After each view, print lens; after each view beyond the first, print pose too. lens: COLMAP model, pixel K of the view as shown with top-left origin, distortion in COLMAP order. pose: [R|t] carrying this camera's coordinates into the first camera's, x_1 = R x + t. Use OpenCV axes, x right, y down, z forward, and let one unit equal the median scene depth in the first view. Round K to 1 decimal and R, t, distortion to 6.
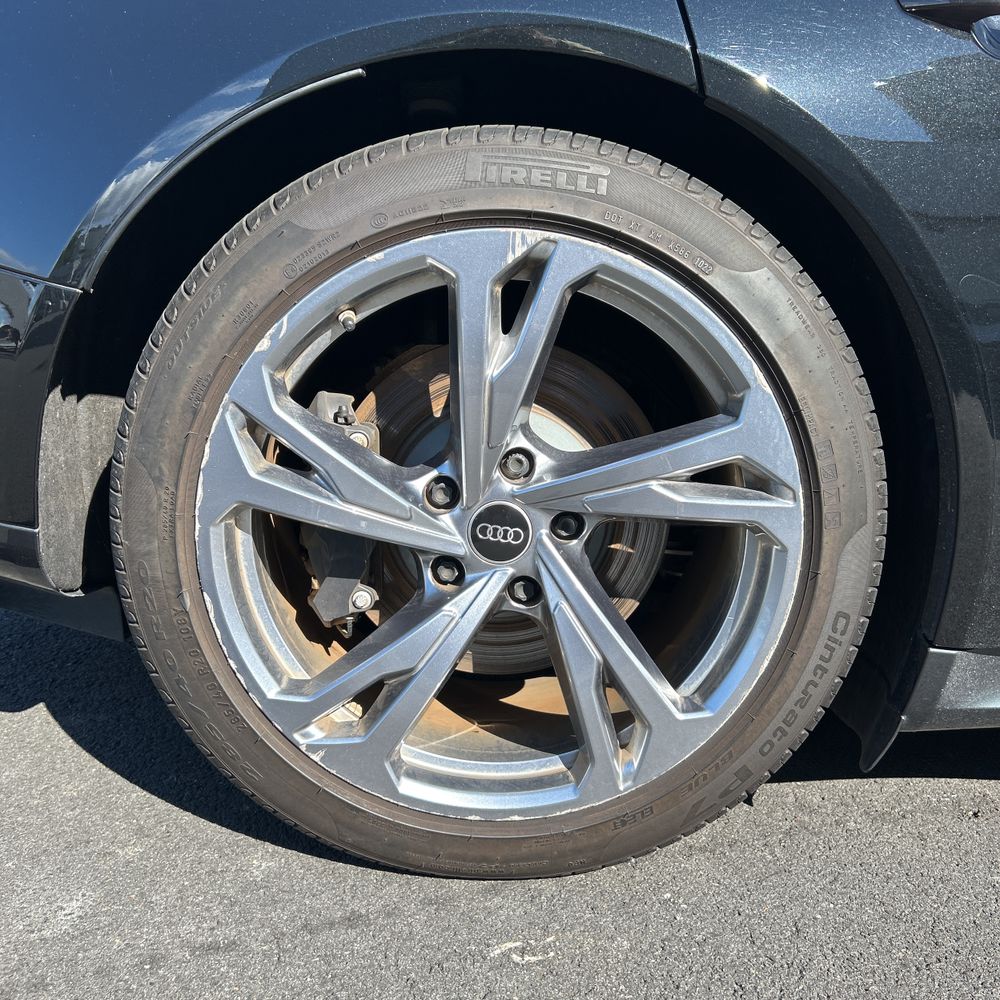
lens RADIAL K [[985.3, 0, 498.2], [0, 985.3, 508.7], [0, 0, 1]] dist [0.045141, -0.038829]
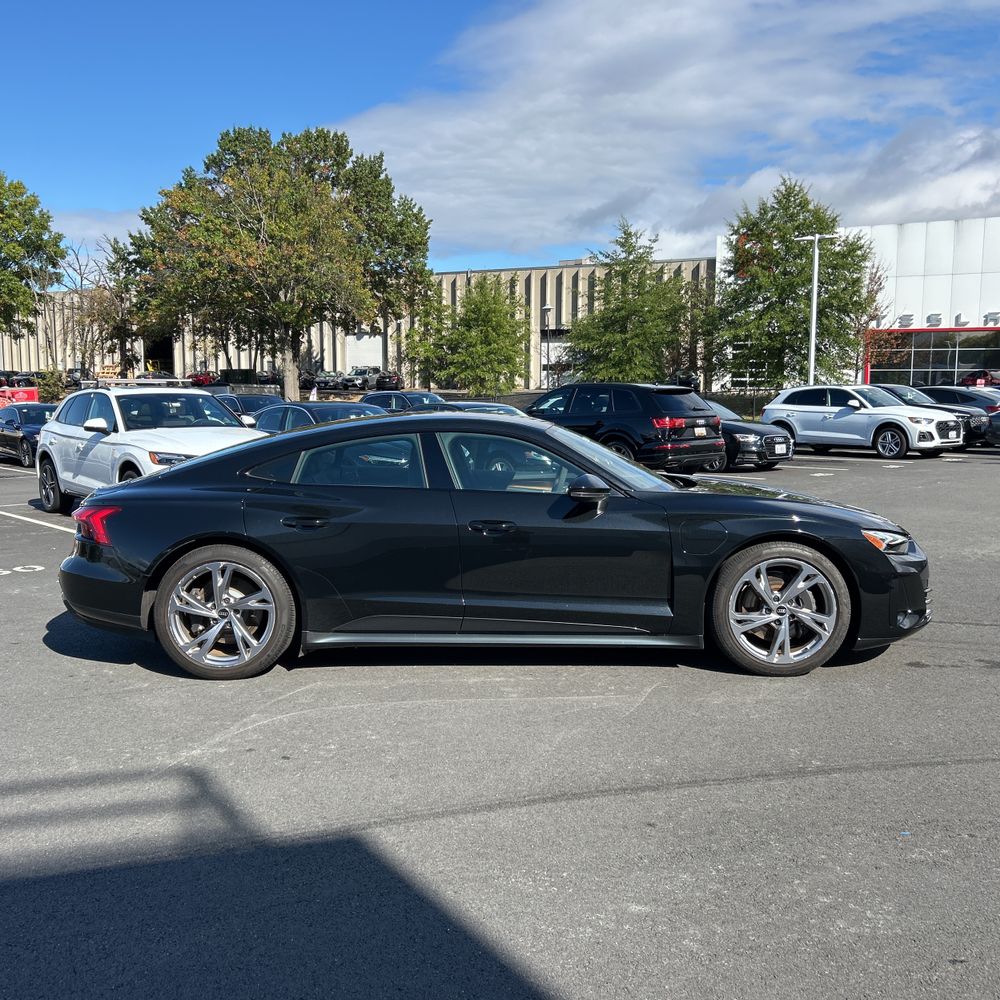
lens RADIAL K [[985.3, 0, 498.2], [0, 985.3, 508.7], [0, 0, 1]] dist [0.045141, -0.038829]
pose [[0.997437, -0.048233, -0.052840, 1.825743], [0.039626, 0.987385, -0.153297, 0.350263], [0.059568, 0.150811, 0.986766, -4.377193]]
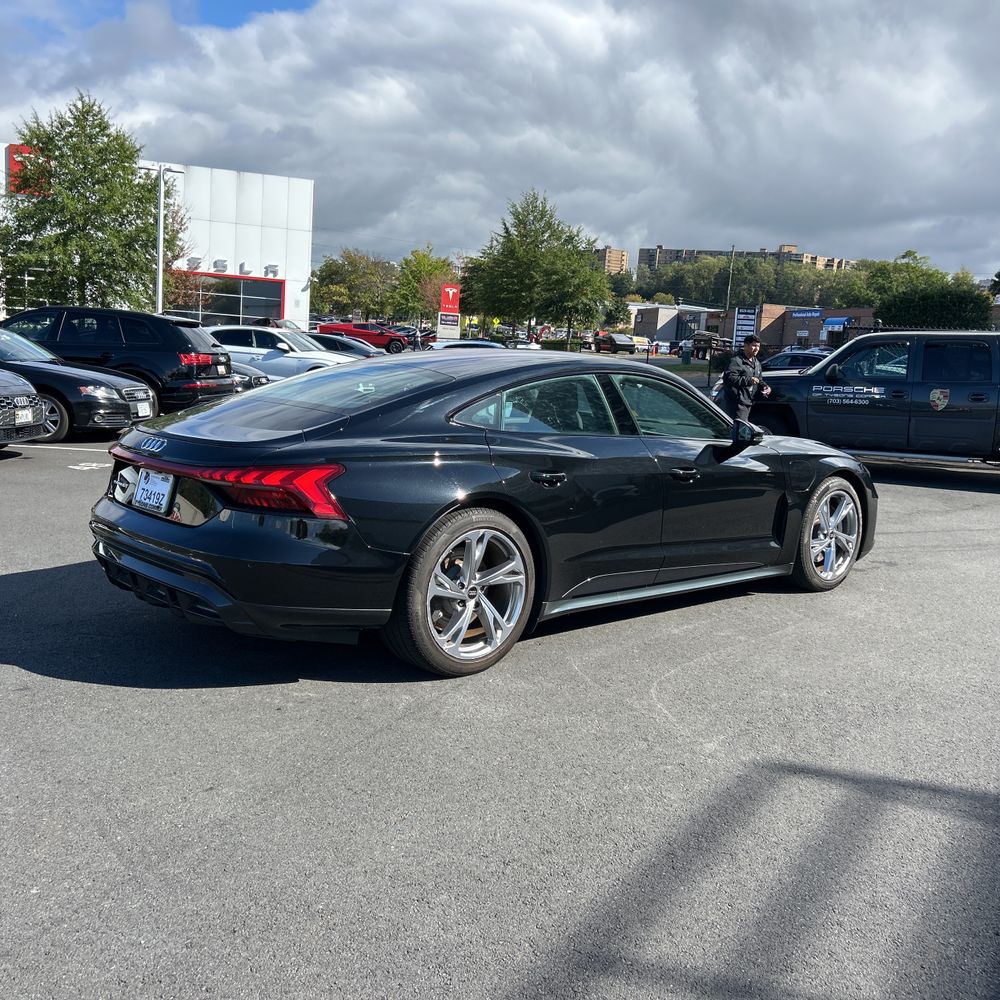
lens RADIAL K [[985.3, 0, 498.2], [0, 985.3, 508.7], [0, 0, 1]] dist [0.045141, -0.038829]
pose [[0.774662, -0.105050, 0.623589, -2.596885], [0.150383, 0.988419, -0.020305, -0.238464], [-0.614234, 0.109507, 0.781489, -2.537757]]
